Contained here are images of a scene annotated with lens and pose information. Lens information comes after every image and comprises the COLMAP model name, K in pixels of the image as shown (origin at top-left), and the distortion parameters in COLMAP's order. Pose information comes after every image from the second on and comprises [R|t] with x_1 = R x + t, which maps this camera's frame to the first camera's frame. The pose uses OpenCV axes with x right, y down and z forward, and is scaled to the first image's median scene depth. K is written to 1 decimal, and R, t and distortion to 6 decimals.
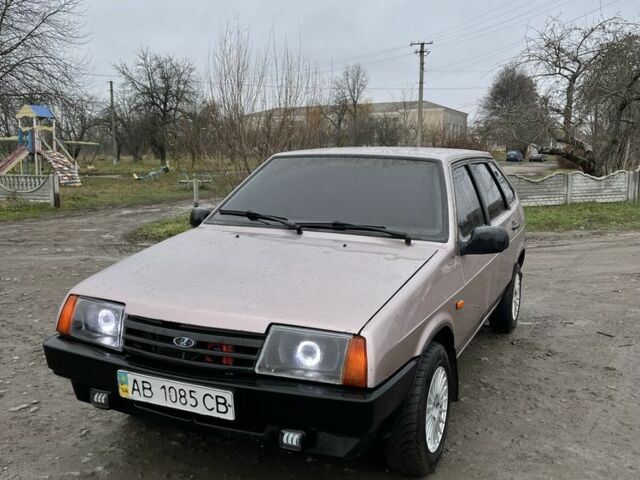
lens RADIAL K [[687.8, 0, 308.4], [0, 687.8, 240.6], [0, 0, 1]] dist [0.017461, 0.010706]
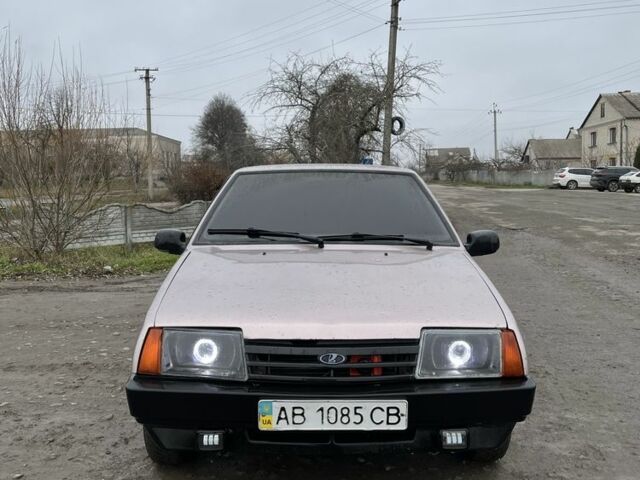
lens RADIAL K [[685.4, 0, 320.0], [0, 685.4, 240.0], [0, 0, 1]] dist [0.081242, -0.131589]
pose [[0.895900, -0.051585, 0.441250, -0.578055], [0.070011, 0.997219, -0.025566, 0.006230], [-0.438704, 0.053797, 0.897020, 0.138437]]
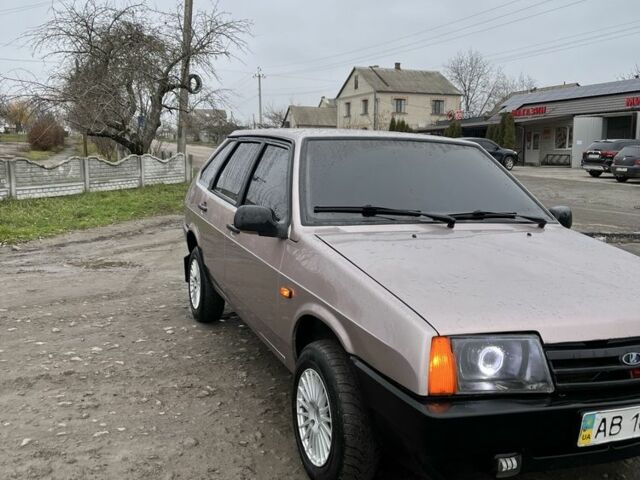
lens RADIAL K [[685.4, 0, 320.0], [0, 685.4, 240.0], [0, 0, 1]] dist [0.081242, -0.131589]
pose [[0.658001, -0.091972, 0.747379, -1.015167], [0.072773, 0.995634, 0.058452, -0.073871], [-0.749492, 0.015928, 0.661822, 0.683707]]
